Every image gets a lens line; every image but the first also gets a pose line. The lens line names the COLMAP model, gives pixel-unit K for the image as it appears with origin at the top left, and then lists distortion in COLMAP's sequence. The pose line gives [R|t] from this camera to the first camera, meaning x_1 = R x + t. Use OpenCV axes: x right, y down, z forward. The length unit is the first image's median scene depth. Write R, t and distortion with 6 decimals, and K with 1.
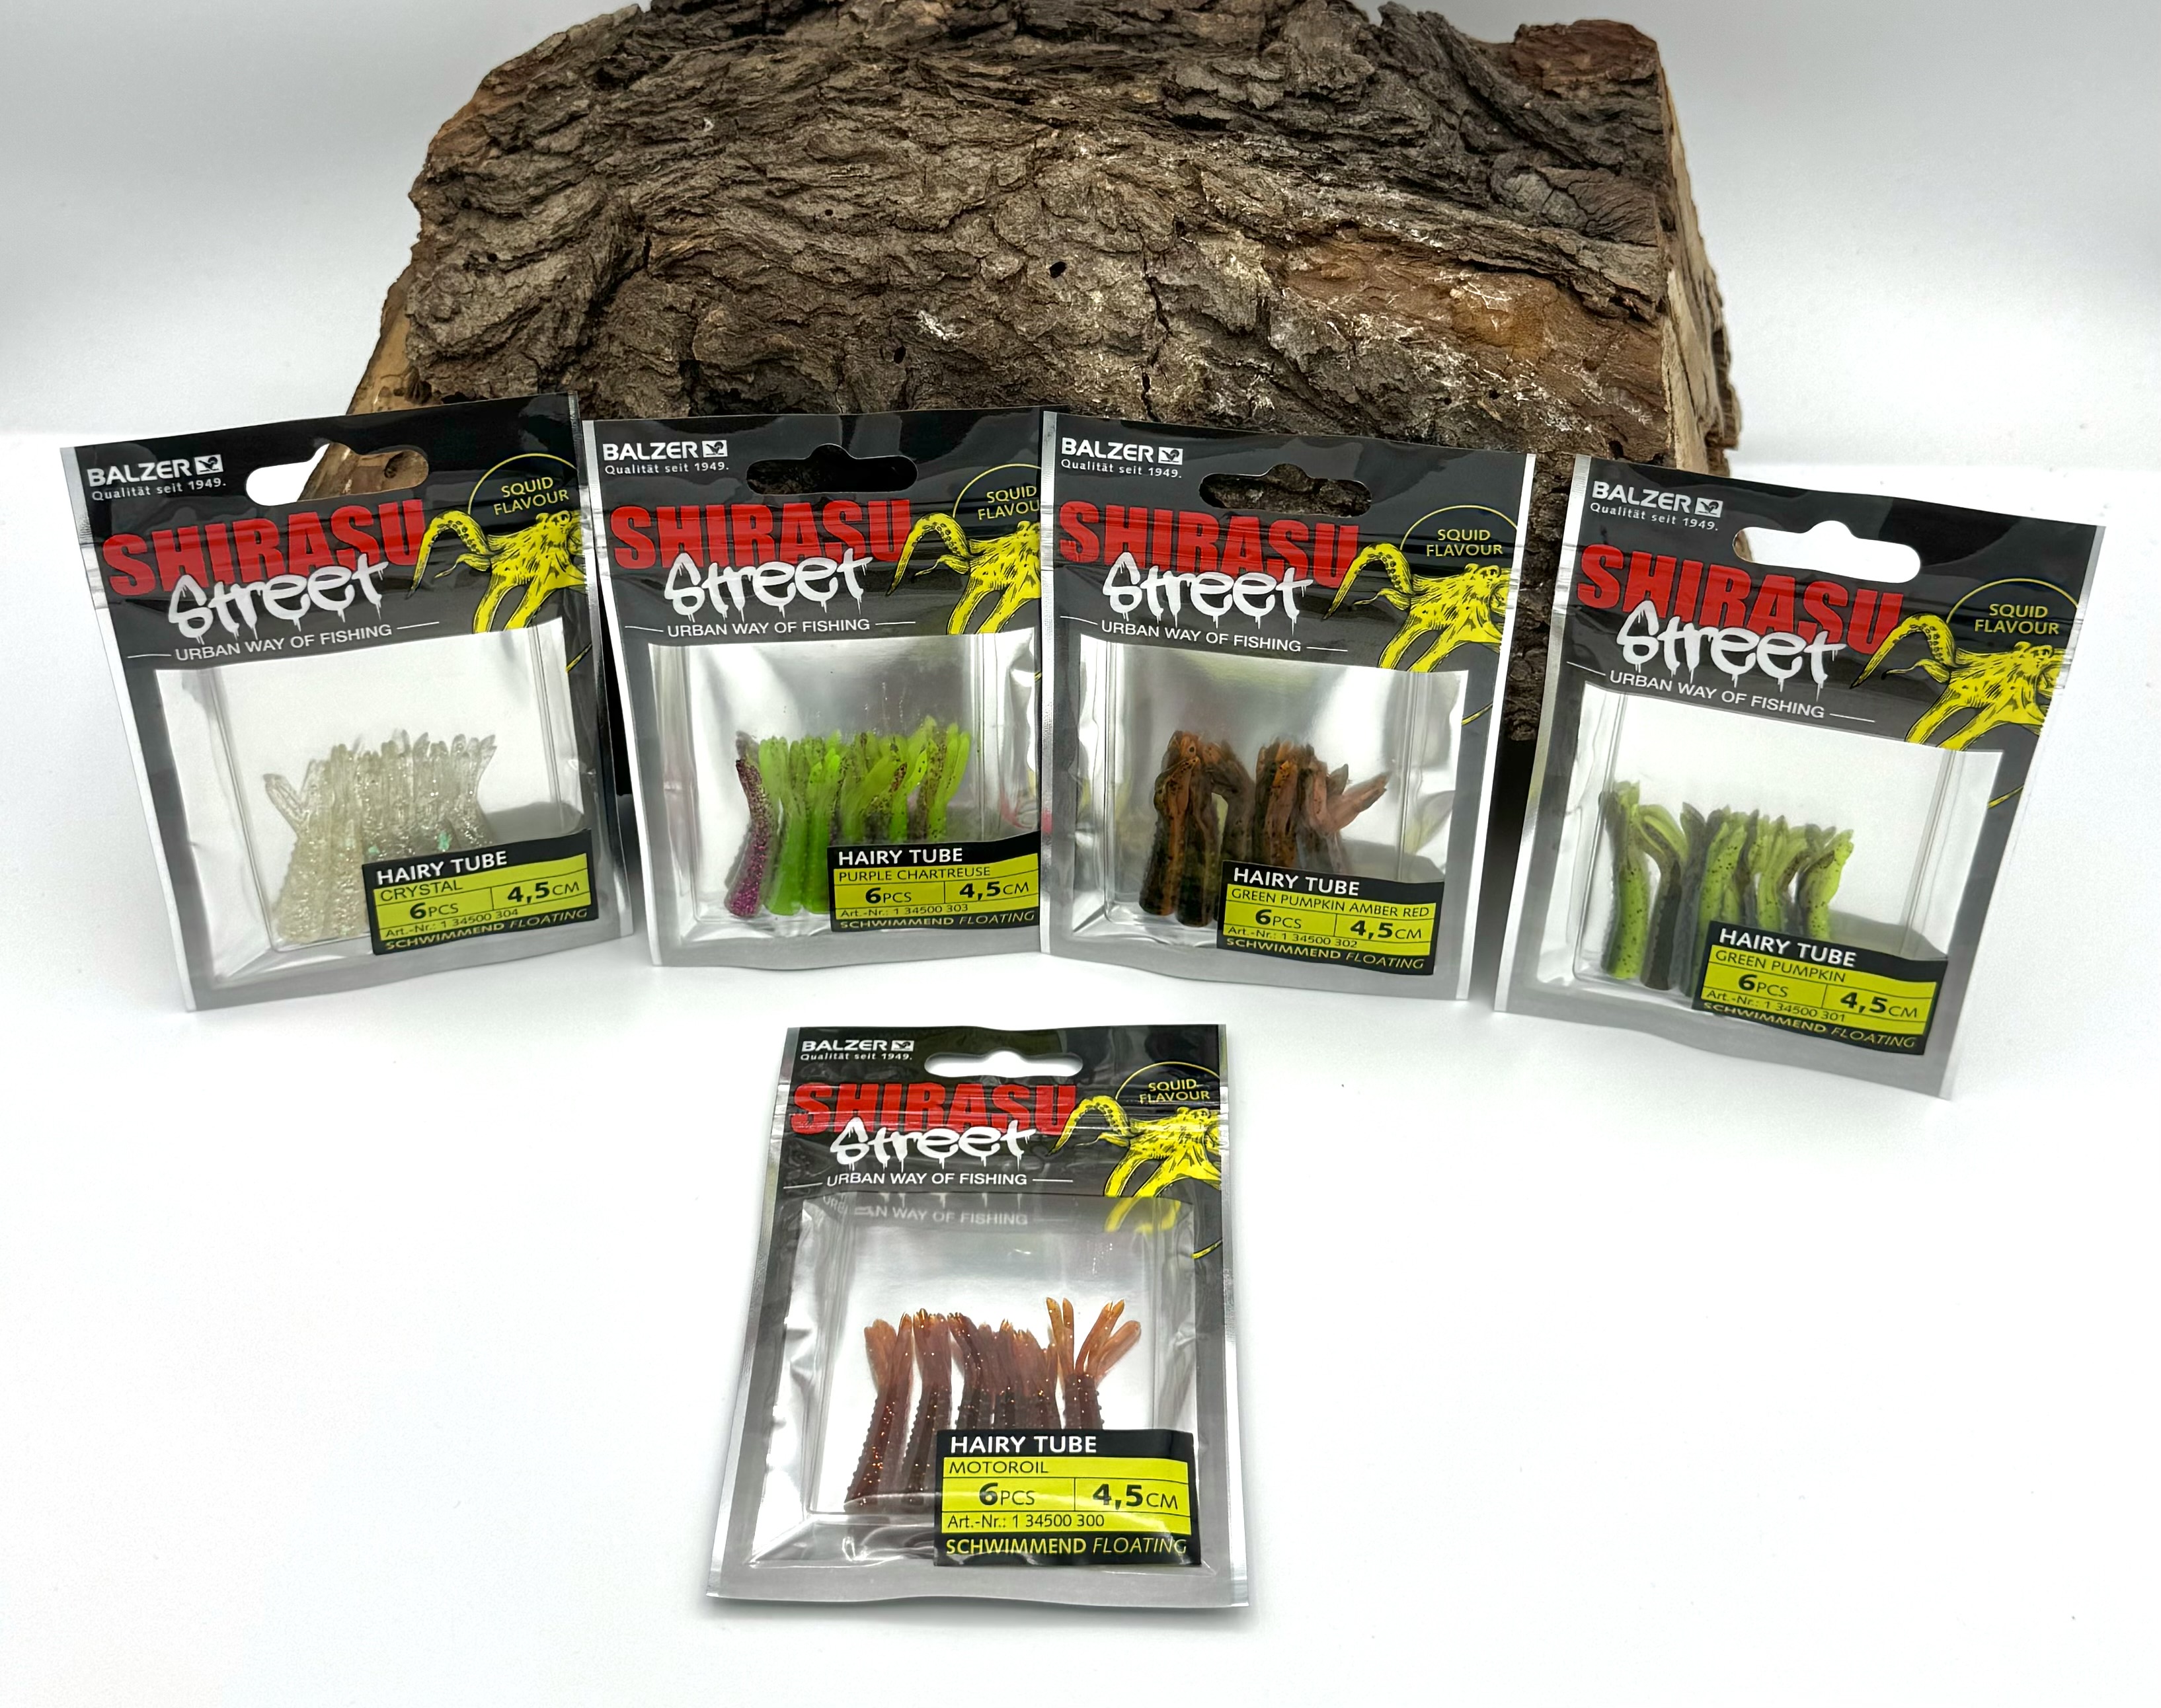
lens RADIAL K [[2603.0, 0, 1073.6], [0, 2603.0, 667.5], [0, 0, 1]] dist [0.122909, 0.016398]
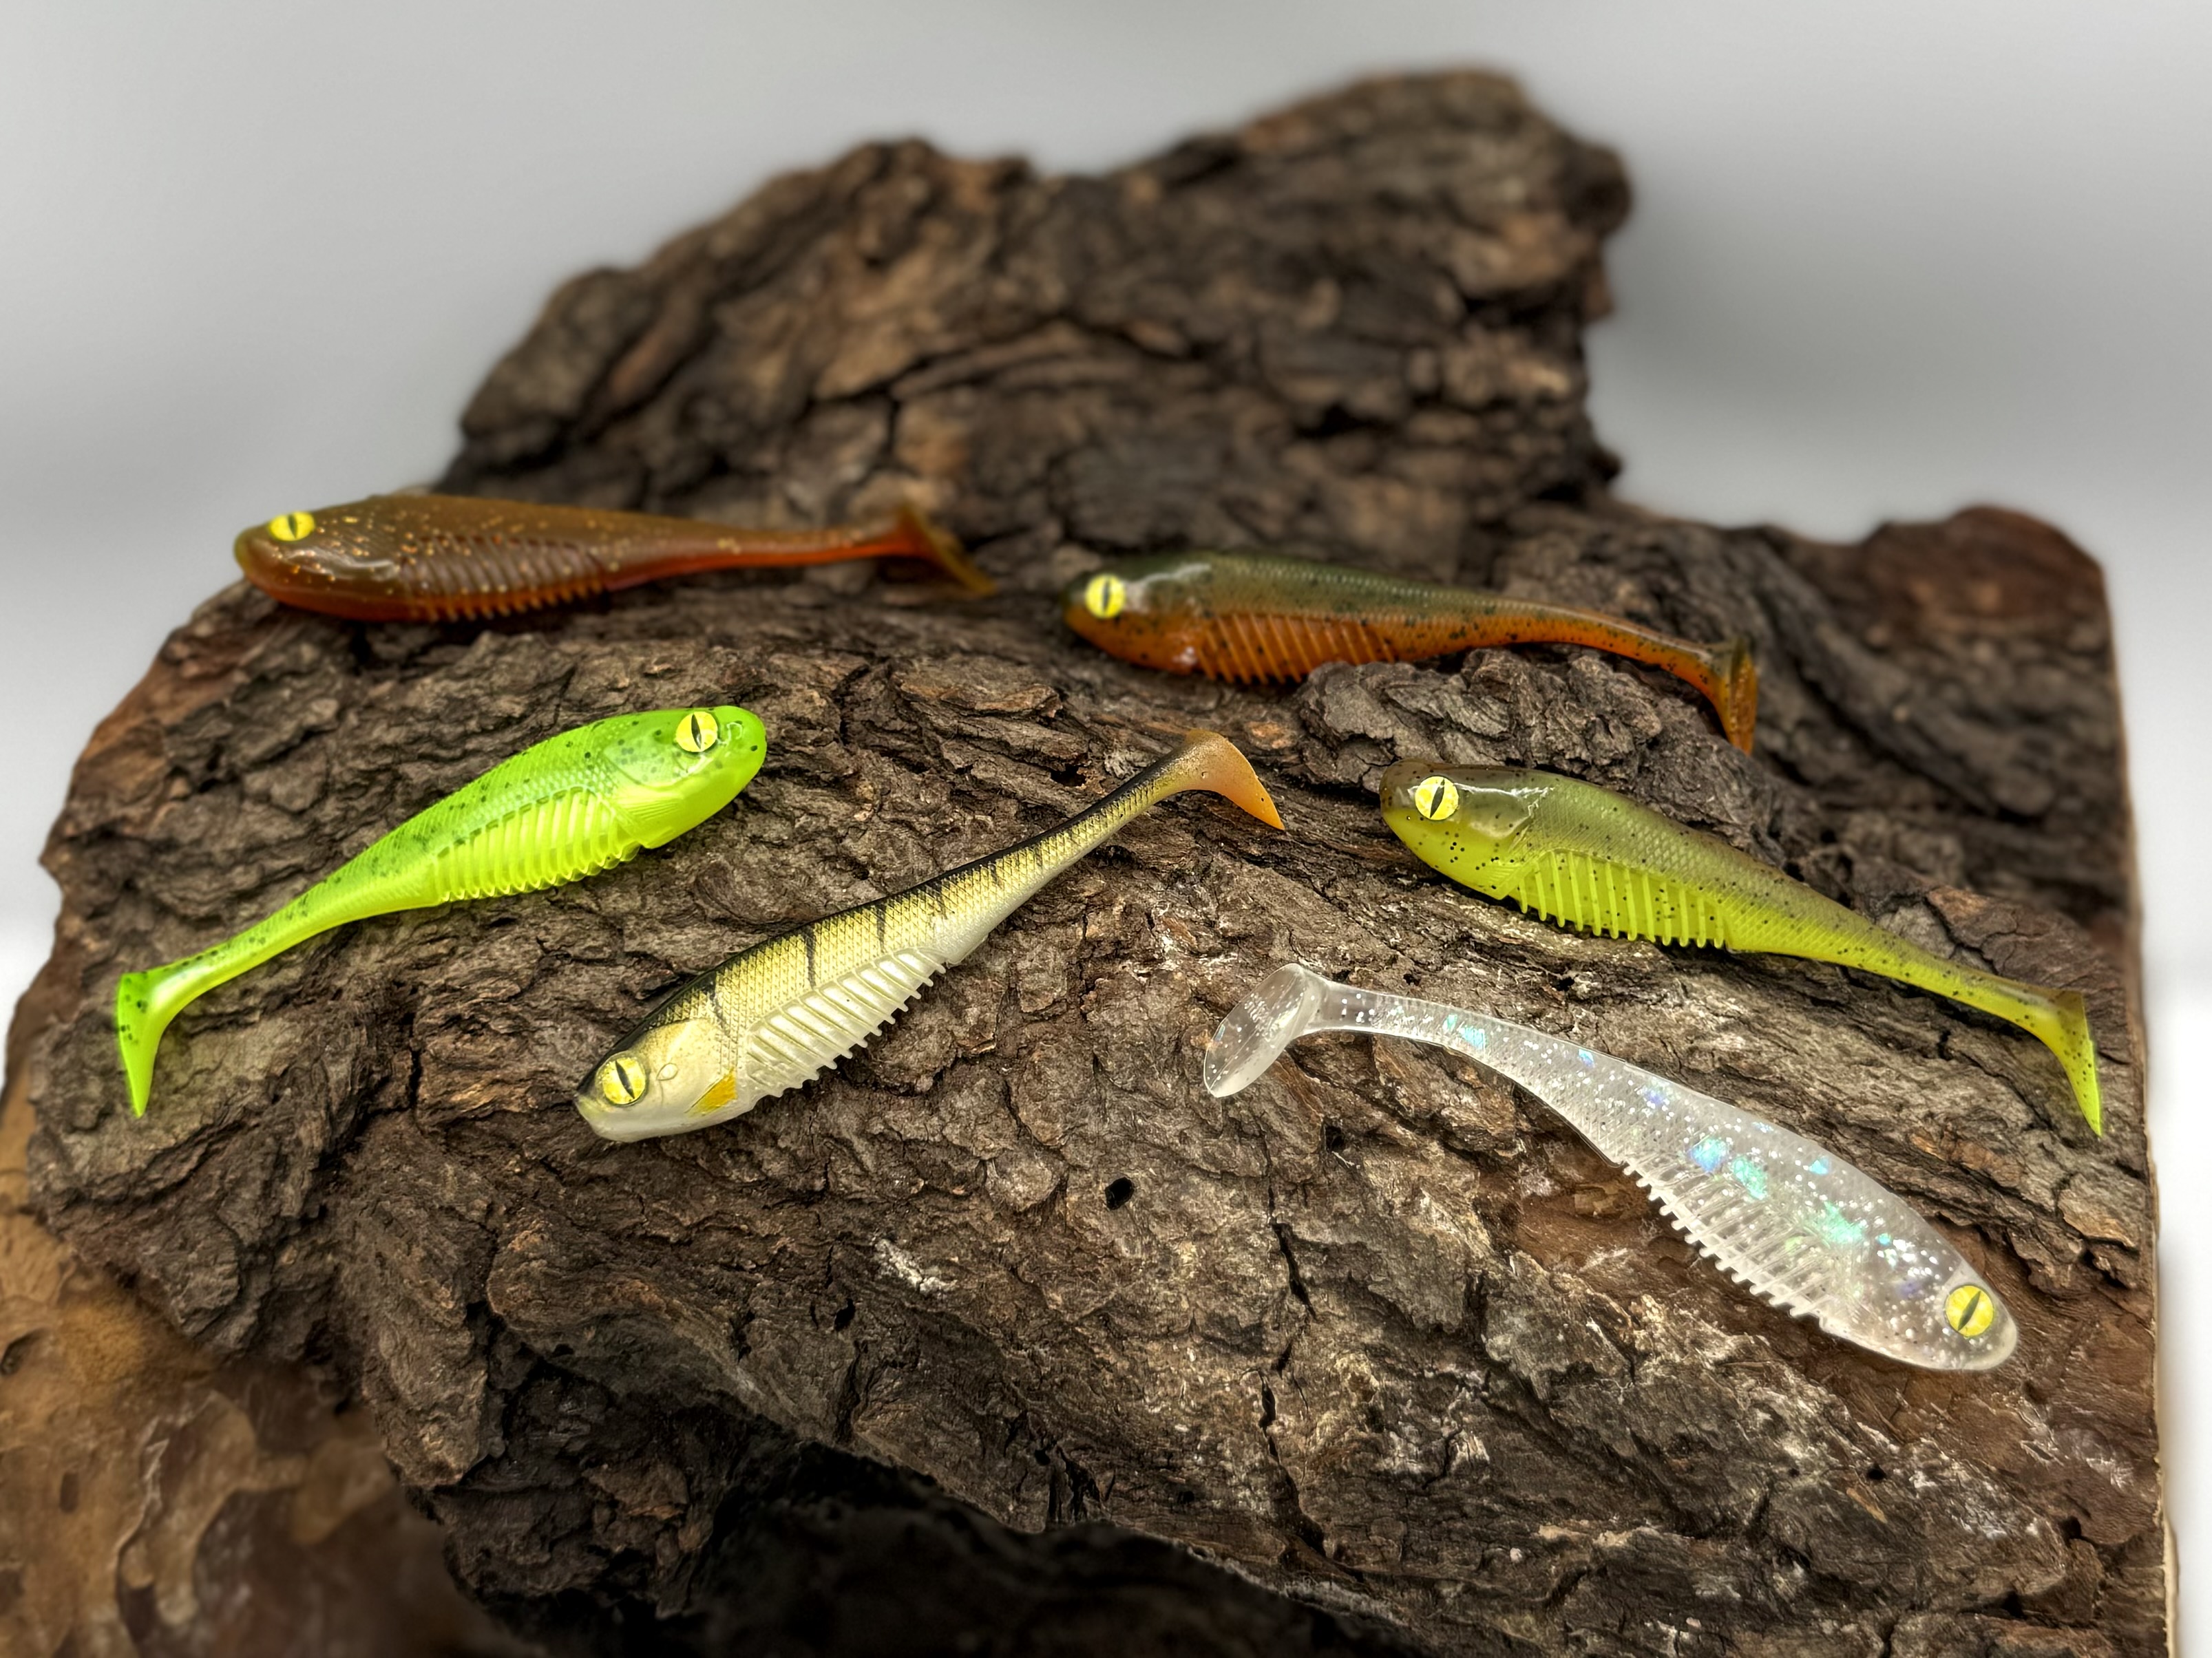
lens RADIAL K [[2798.4, 0, 1152.7], [0, 2798.4, 750.9], [0, 0, 1]] dist [0.173480, -0.481144]
pose [[0.999764, 0.018192, 0.011869, -0.007707], [-0.020051, 0.983051, 0.182231, -0.355424], [-0.008353, -0.182426, 0.983184, 0.399819]]
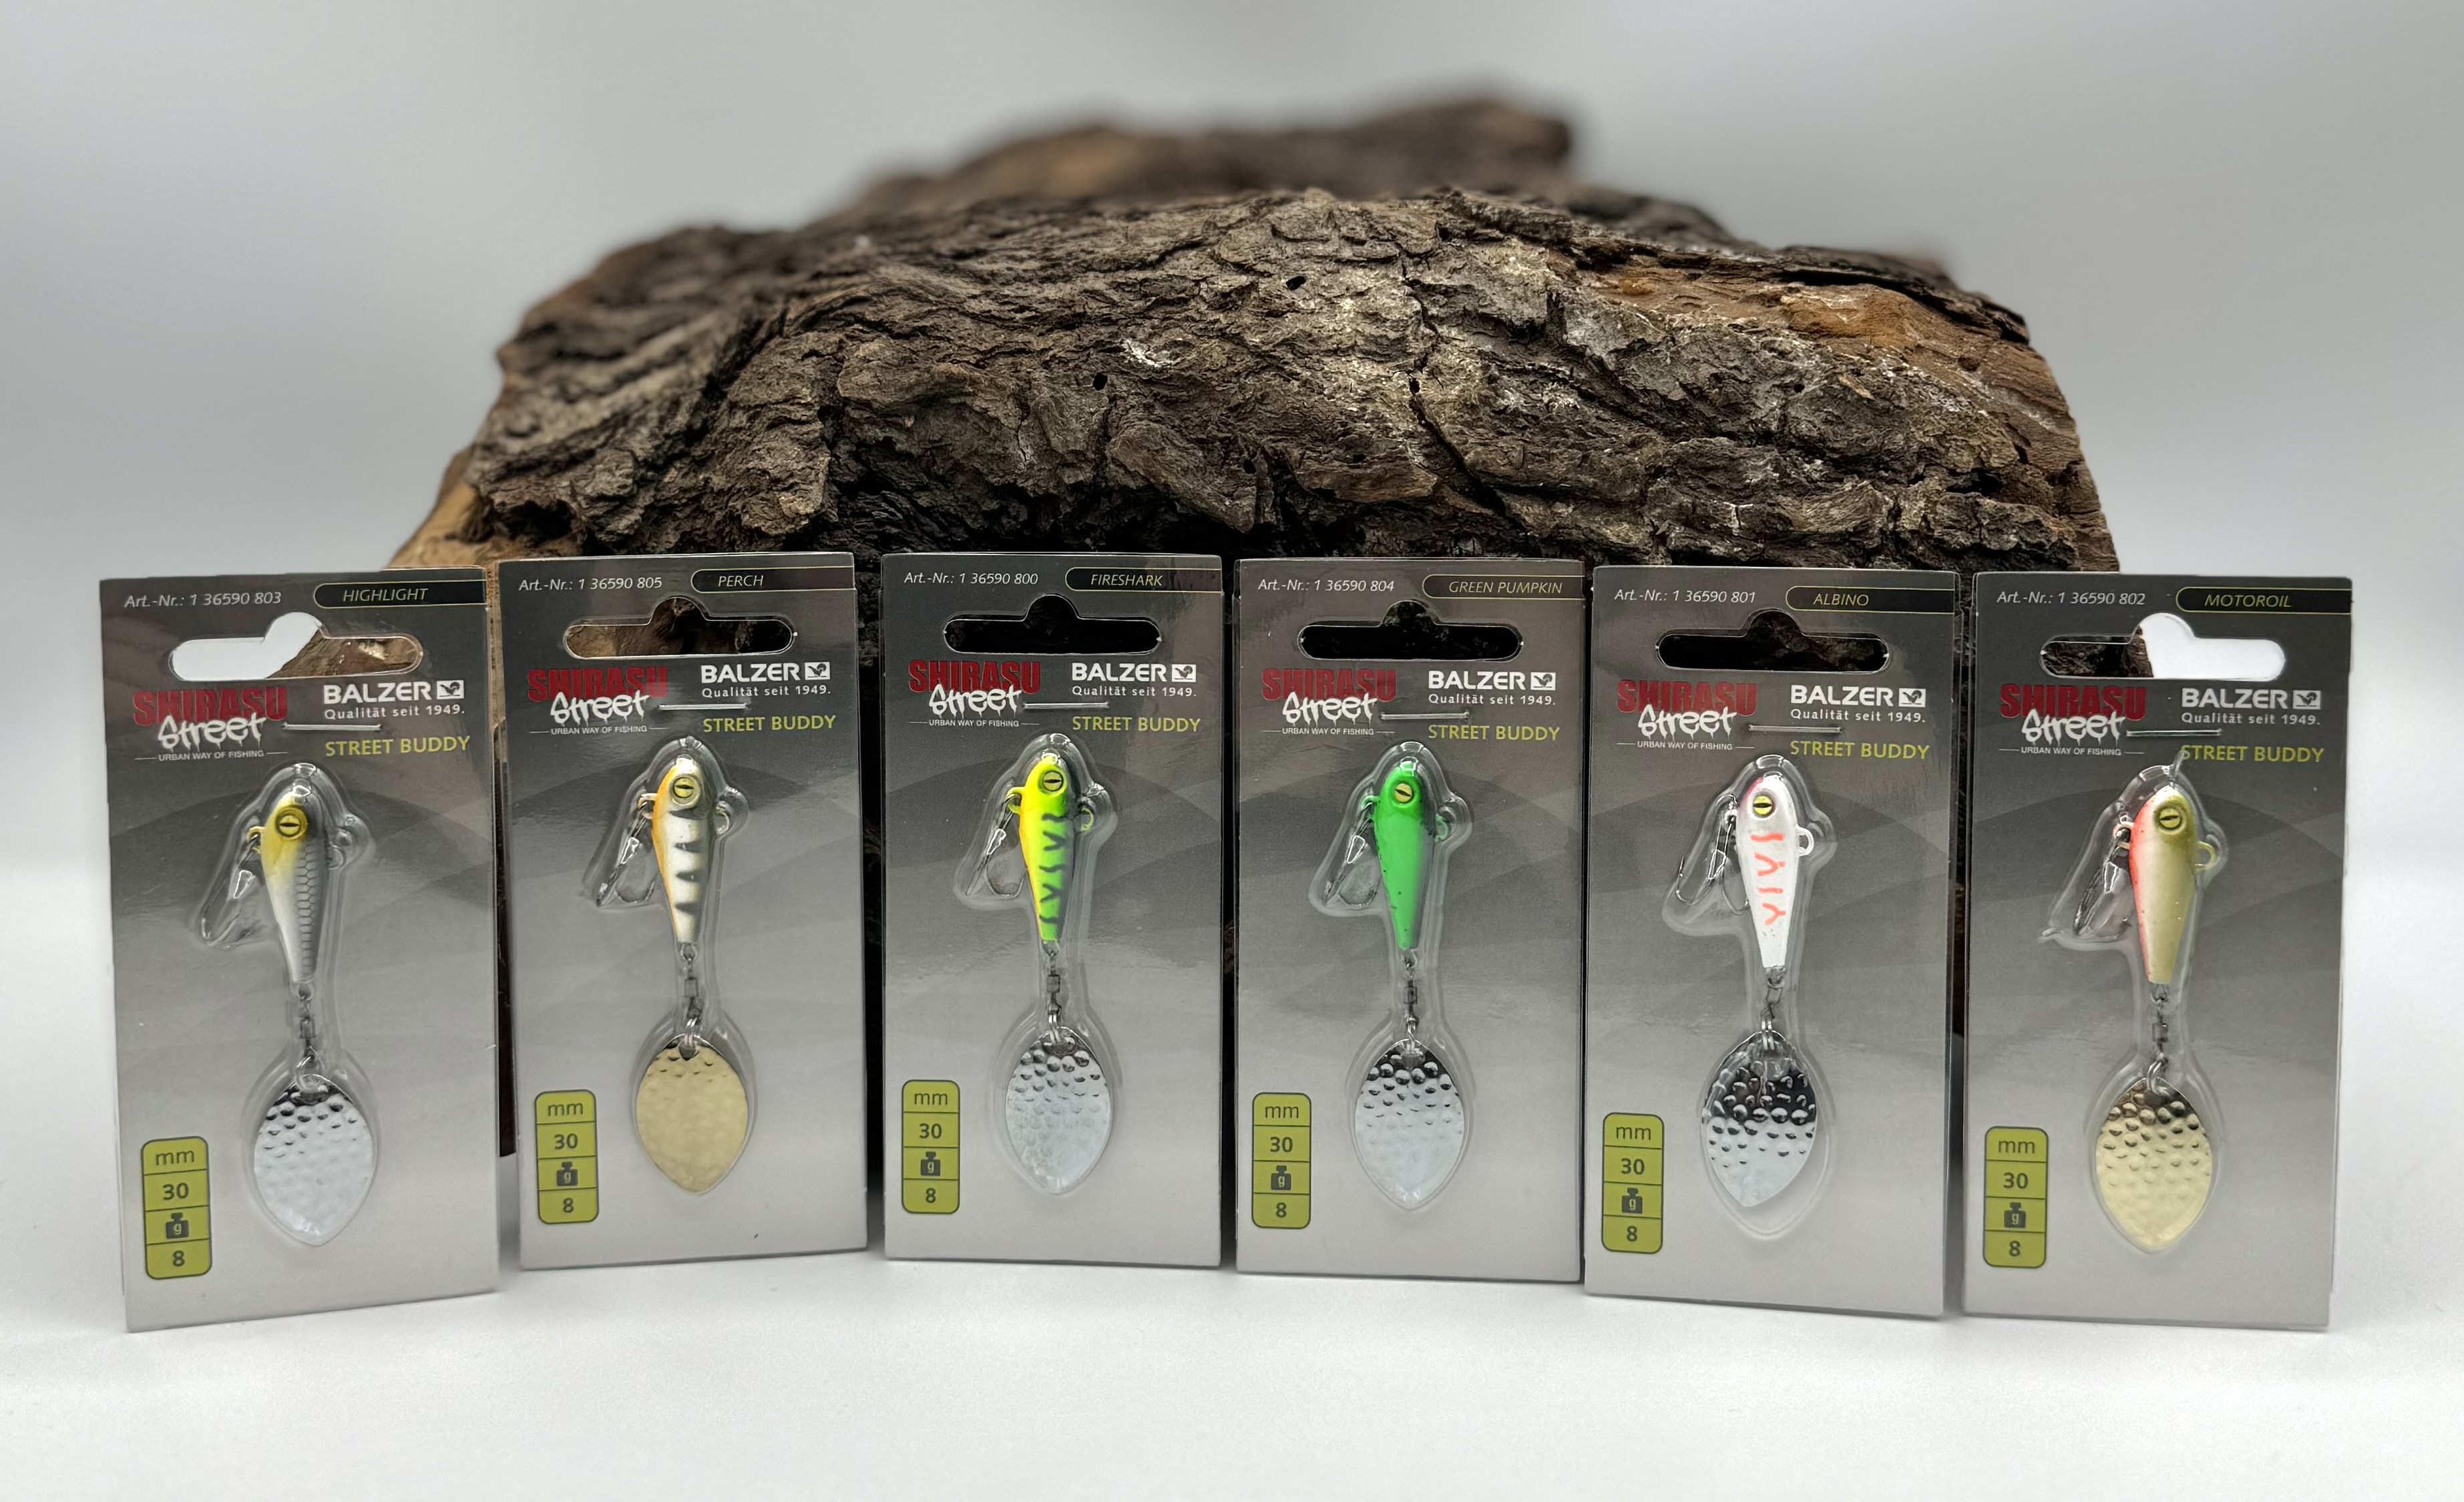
lens RADIAL K [[2692.2, 0, 1257.1], [0, 2692.2, 576.9], [0, 0, 1]] dist [0.125429, -0.009865]
pose [[0.999057, -0.011259, 0.041922, -0.053275], [0.029712, 0.881445, -0.471351, 0.316512], [-0.031645, 0.472153, 0.880949, 0.299969]]
